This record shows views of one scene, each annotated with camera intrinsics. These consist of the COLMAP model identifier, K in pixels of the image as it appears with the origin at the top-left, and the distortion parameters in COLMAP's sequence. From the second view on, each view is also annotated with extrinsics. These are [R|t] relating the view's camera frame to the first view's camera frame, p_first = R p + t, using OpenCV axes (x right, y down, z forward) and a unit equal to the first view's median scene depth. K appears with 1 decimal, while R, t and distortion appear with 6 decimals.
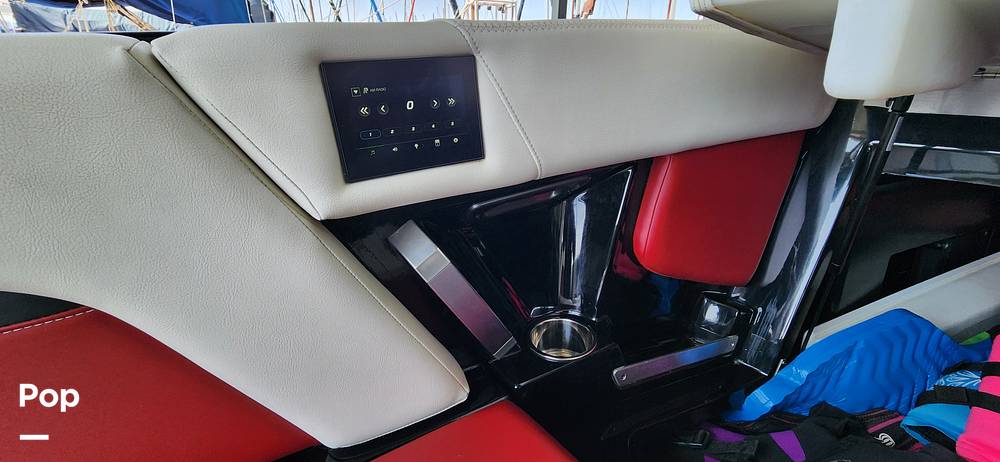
lens RADIAL K [[413.3, 0, 500.0], [0, 413.3, 231.0], [0, 0, 1]] dist [-0.000946, -0.000169]
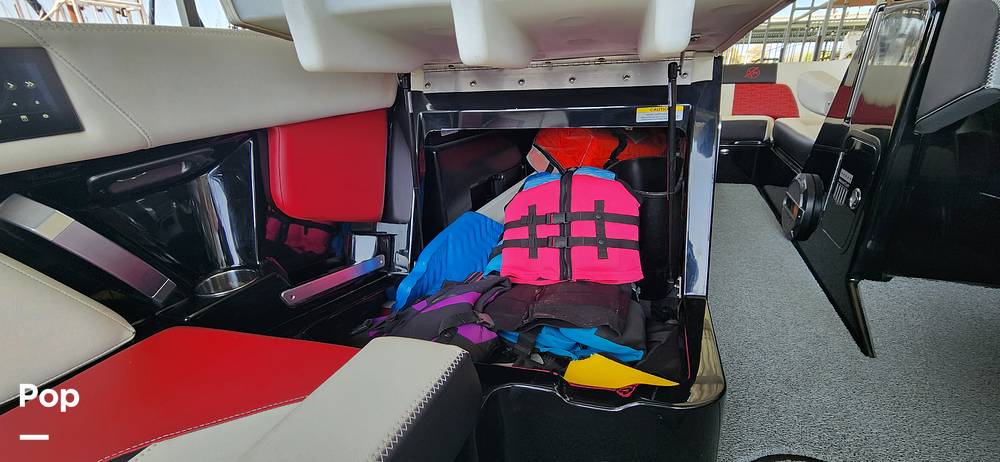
lens RADIAL K [[385.0, 0, 500.0], [0, 385.0, 231.0], [0, 0, 1]] dist [-0.042320, 0.004160]
pose [[0.742718, -0.241457, 0.624555, 0.085399], [0.238972, 0.966882, 0.089618, 0.202371], [-0.625510, 0.082690, 0.775822, -0.393235]]
